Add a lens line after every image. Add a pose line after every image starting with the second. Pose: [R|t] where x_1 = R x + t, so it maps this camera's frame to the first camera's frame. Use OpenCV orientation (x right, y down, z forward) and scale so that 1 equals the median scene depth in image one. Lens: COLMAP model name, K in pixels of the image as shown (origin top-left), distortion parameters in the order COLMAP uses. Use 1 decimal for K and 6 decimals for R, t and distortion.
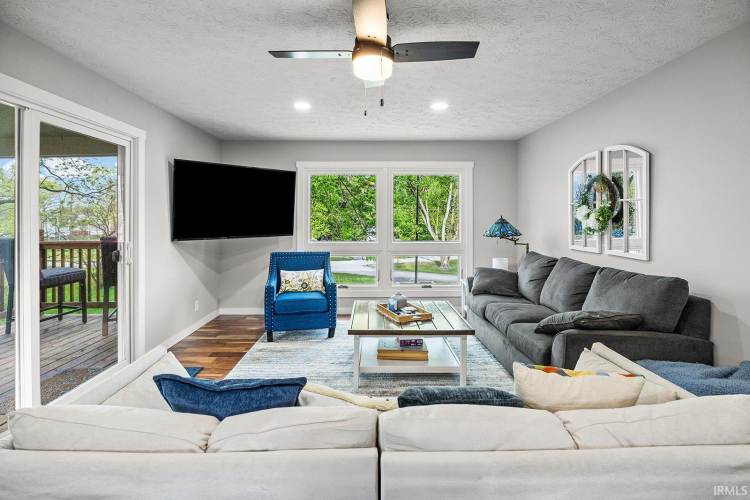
lens RADIAL K [[349.7, 0, 374.1], [0, 349.7, 214.0], [0, 0, 1]] dist [-0.002549, -0.000186]
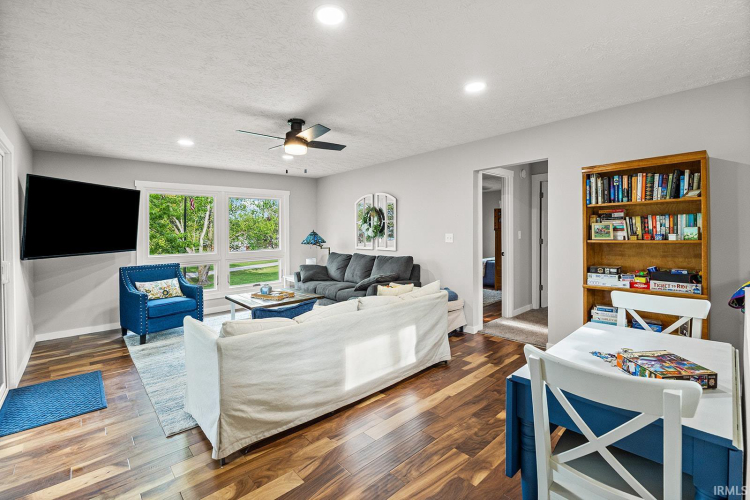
lens RADIAL K [[335.4, 0, 374.9], [0, 335.4, 229.9], [0, 0, 1]] dist [-0.000125, 0.000062]
pose [[0.759519, -0.010547, 0.650400, -0.459324], [0.006993, 0.999943, 0.008050, -0.005306], [-0.650448, -0.001566, 0.759550, -0.326363]]
